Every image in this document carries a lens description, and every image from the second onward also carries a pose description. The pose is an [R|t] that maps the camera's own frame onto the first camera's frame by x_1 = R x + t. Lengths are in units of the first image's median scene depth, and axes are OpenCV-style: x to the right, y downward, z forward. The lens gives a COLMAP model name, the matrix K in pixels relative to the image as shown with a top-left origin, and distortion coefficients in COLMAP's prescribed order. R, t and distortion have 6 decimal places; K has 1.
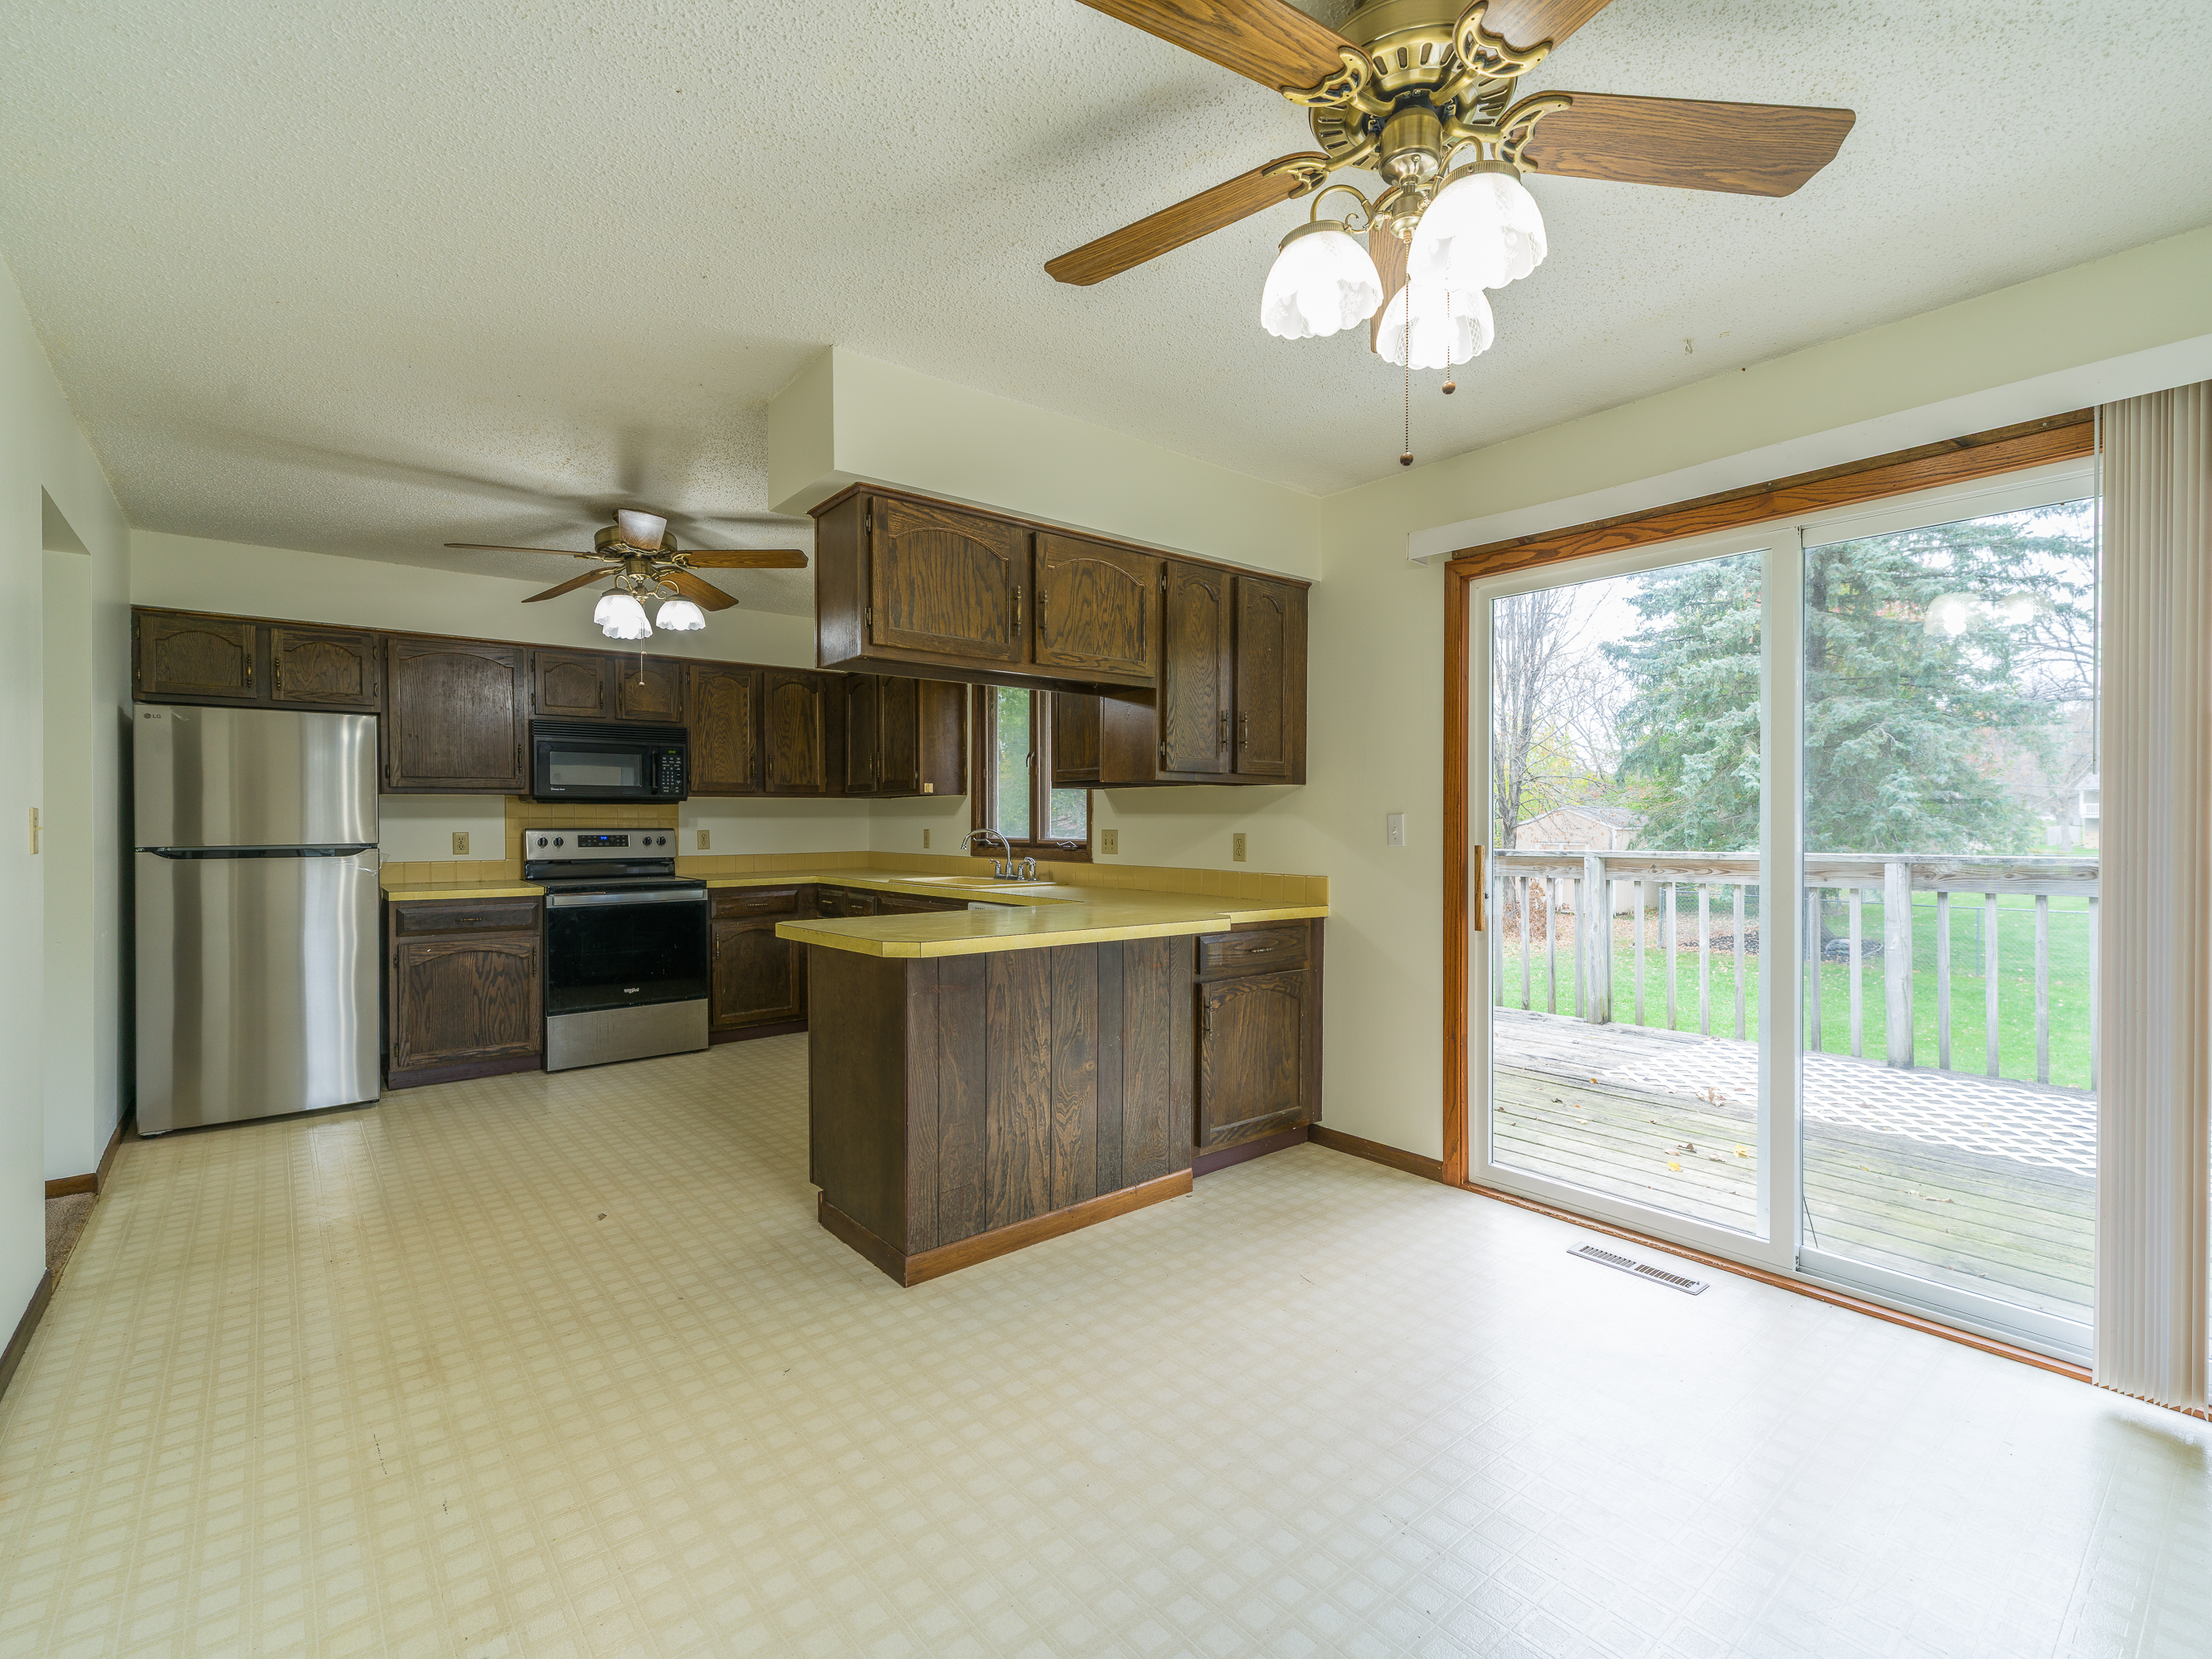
lens RADIAL K [[1011.3, 0, 1114.3], [0, 1011.3, 830.3], [0, 0, 1]] dist [0.000087, -0.000057]
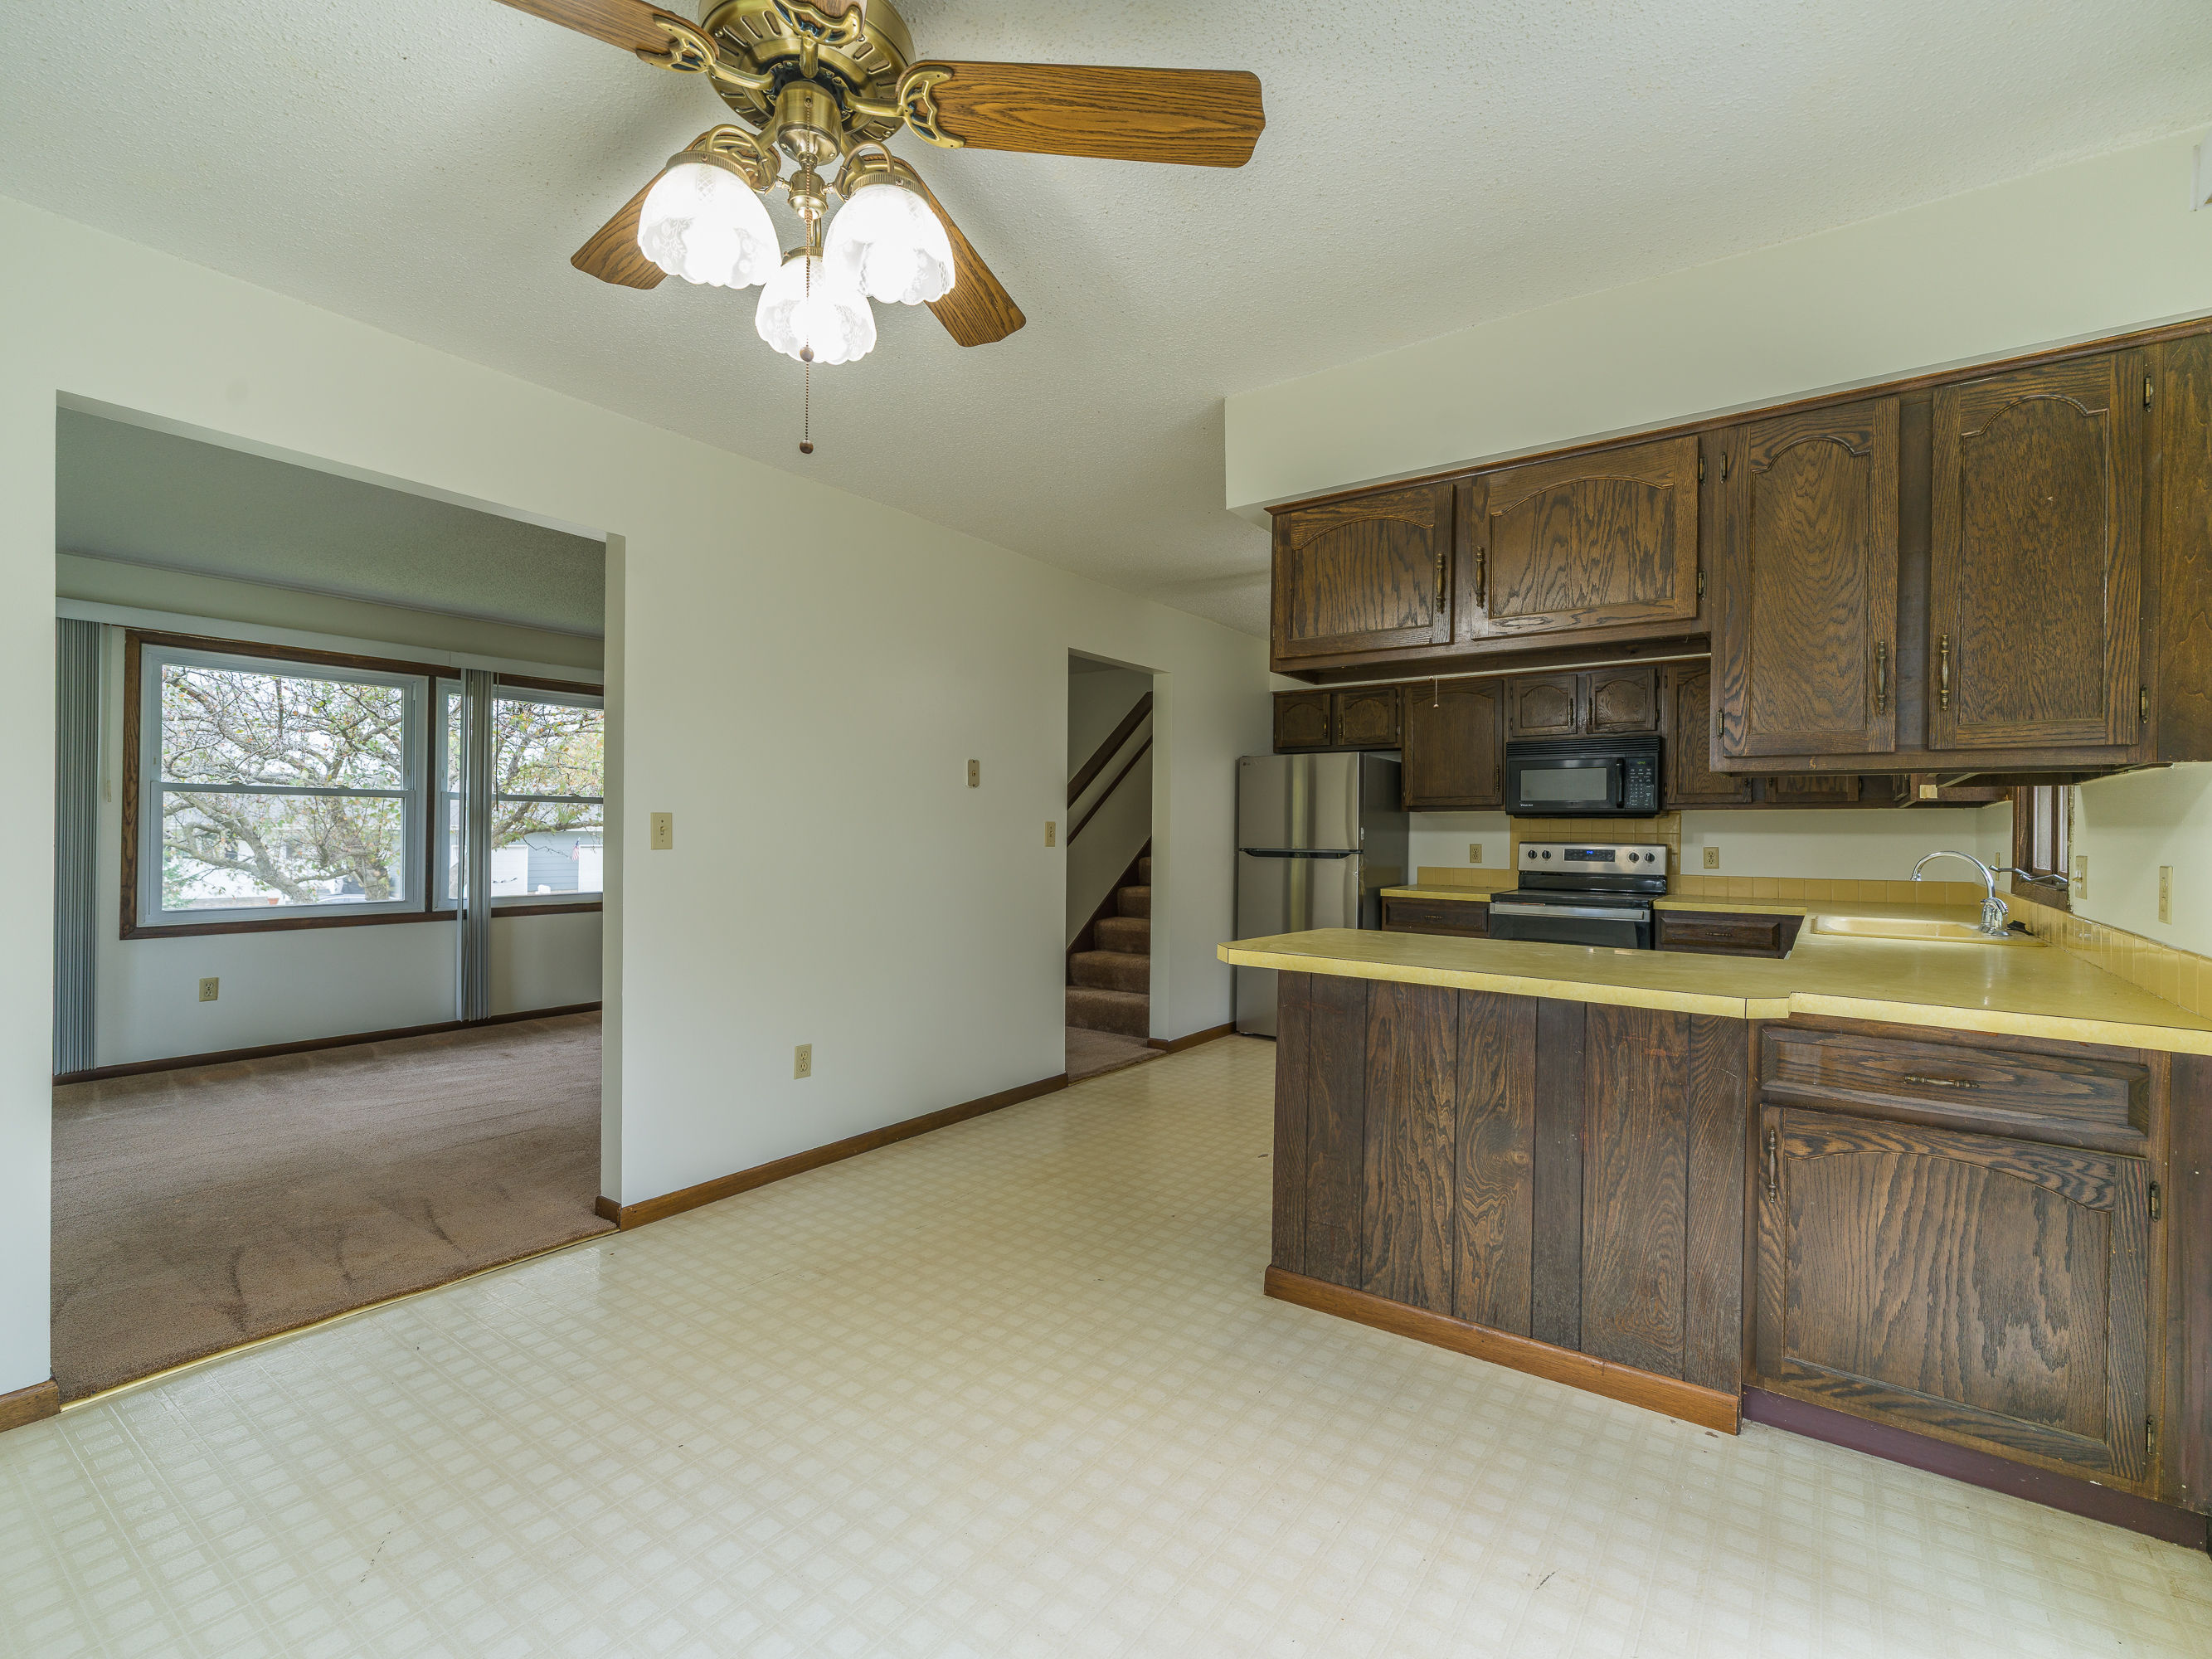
lens RADIAL K [[1011.3, 0, 1107.9], [0, 1011.3, 826.9], [0, 0, 1]] dist [0.000087, -0.000057]
pose [[0.250641, -0.000235, -0.968080, 0.646481], [-0.021203, 0.999759, -0.005732, -0.003038], [0.967848, 0.021963, 0.250575, 0.521501]]
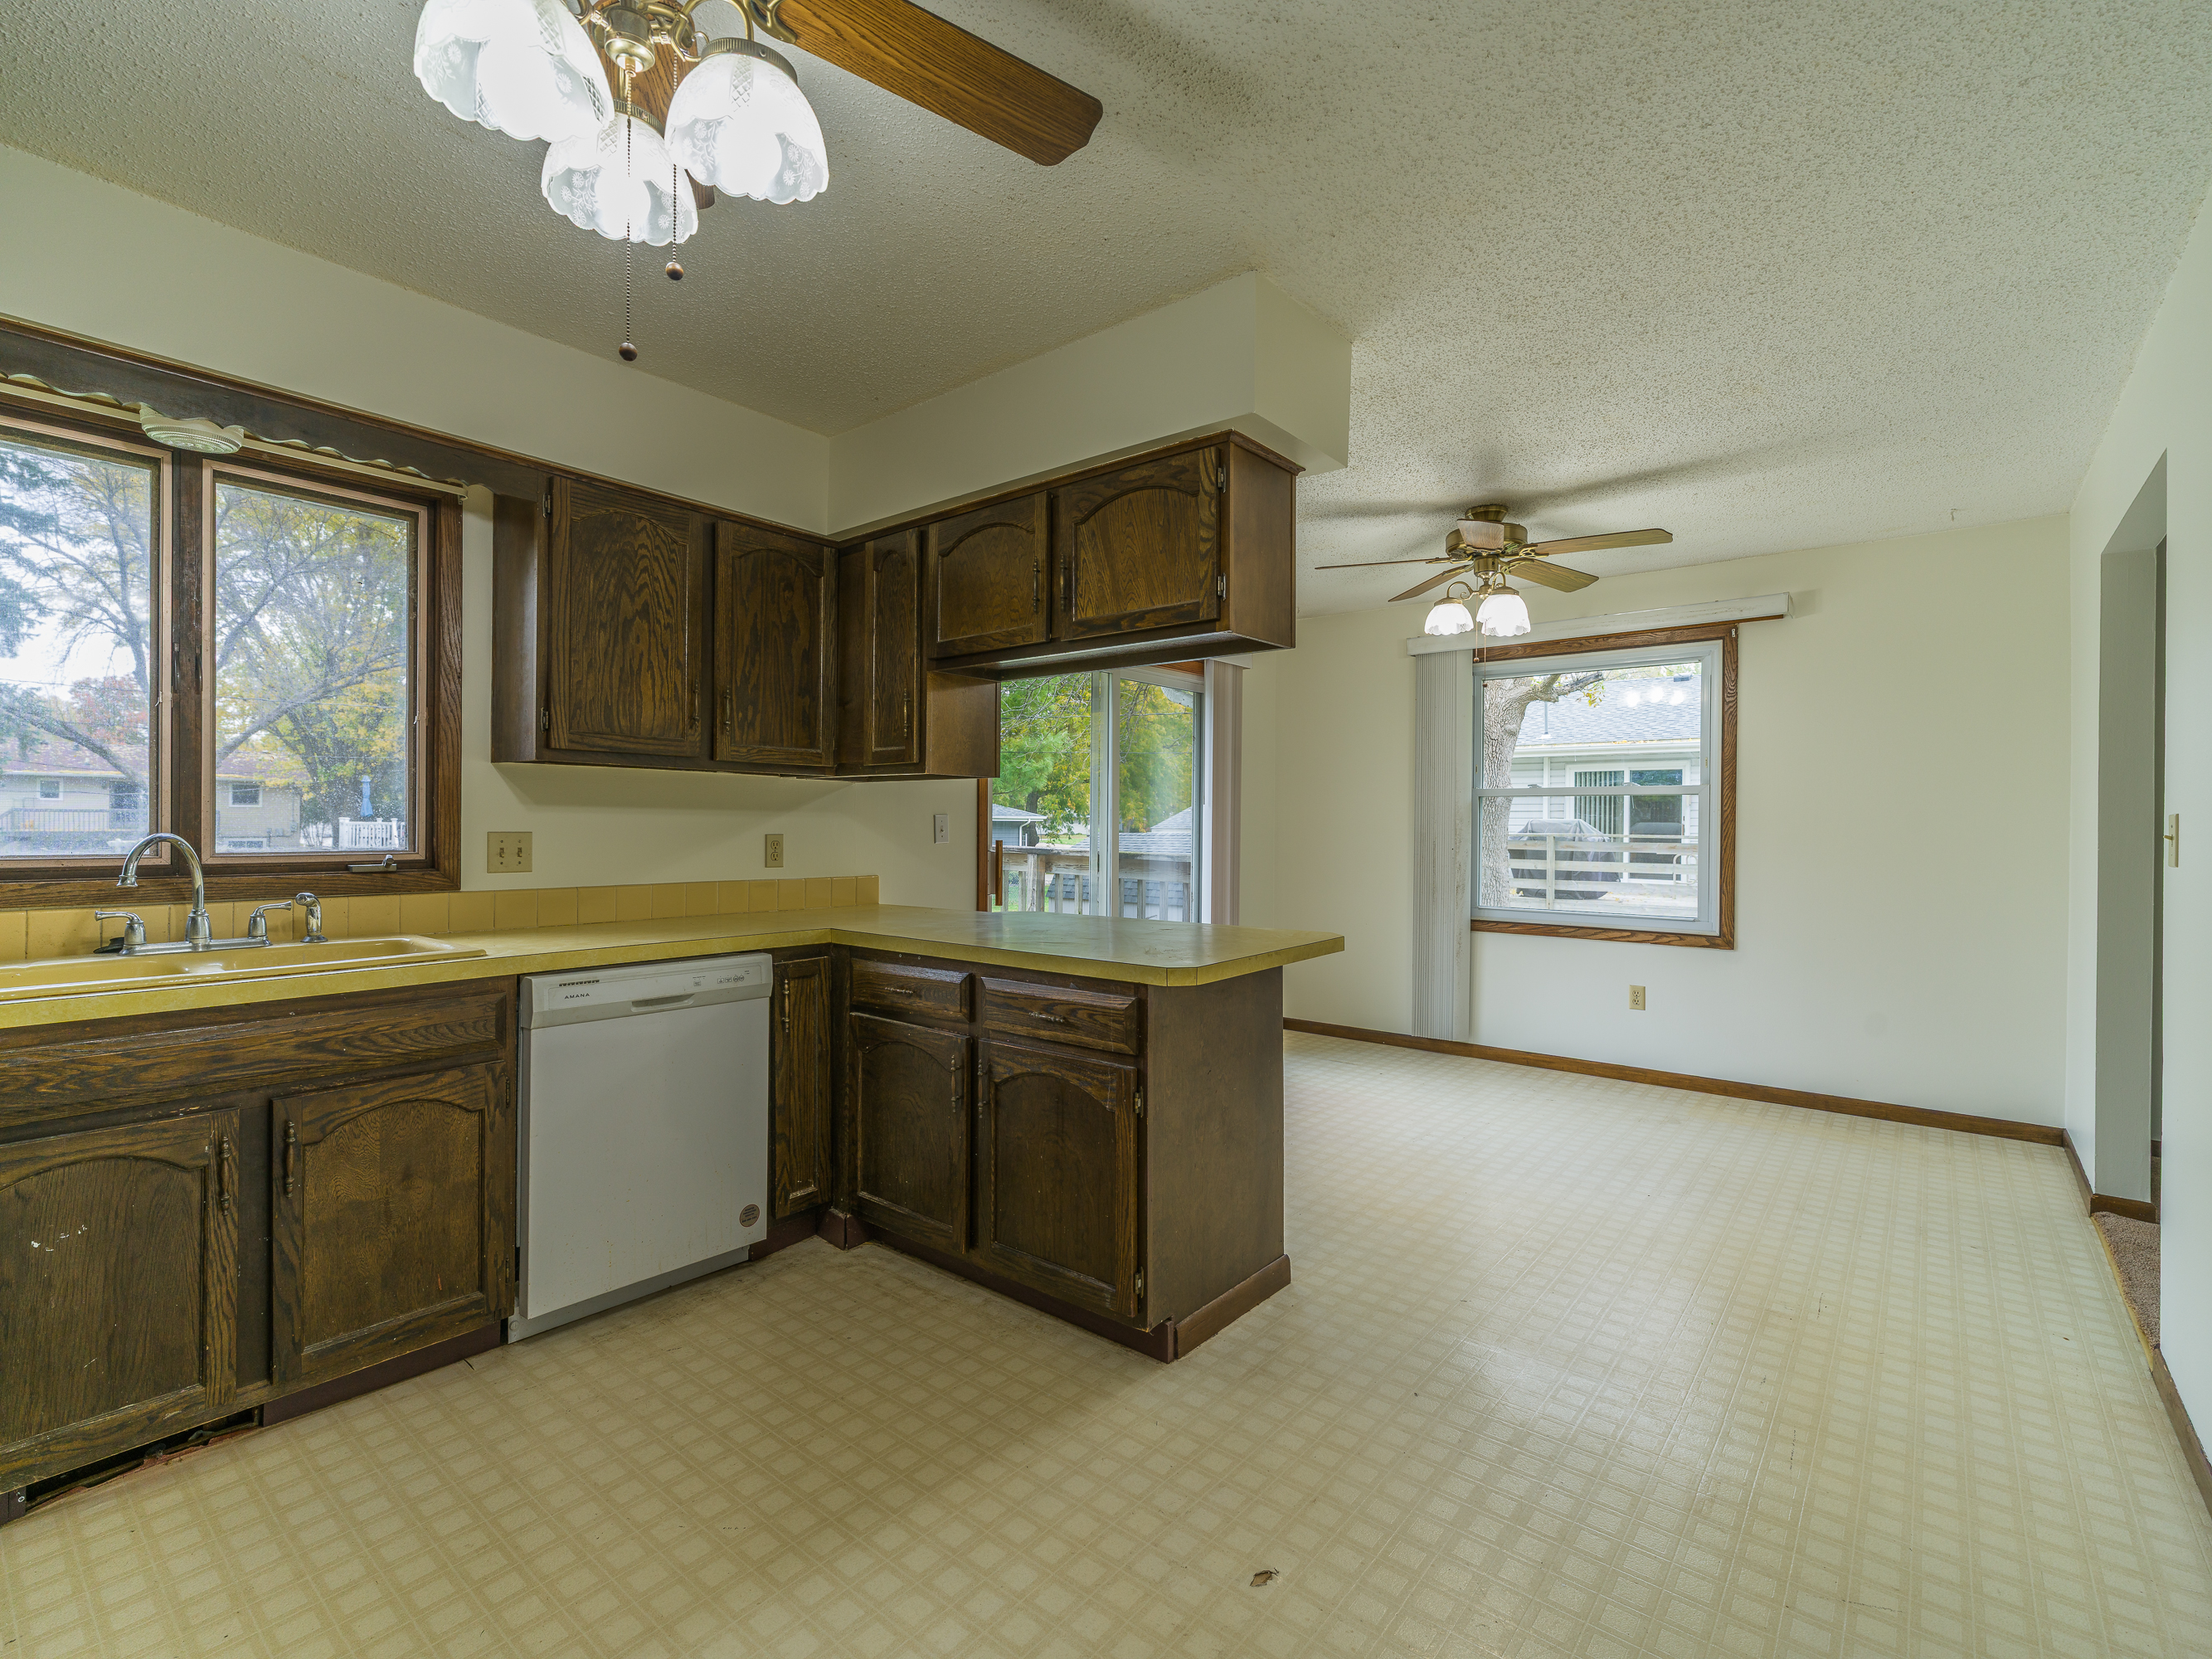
lens RADIAL K [[1011.3, 0, 1114.9], [0, 1011.3, 828.2], [0, 0, 1]] dist [0.000087, -0.000057]
pose [[-0.191393, -0.005045, 0.981501, -1.036236], [0.001378, 0.999984, 0.005408, -0.007423], [-0.981513, 0.002387, -0.191383, 1.213505]]
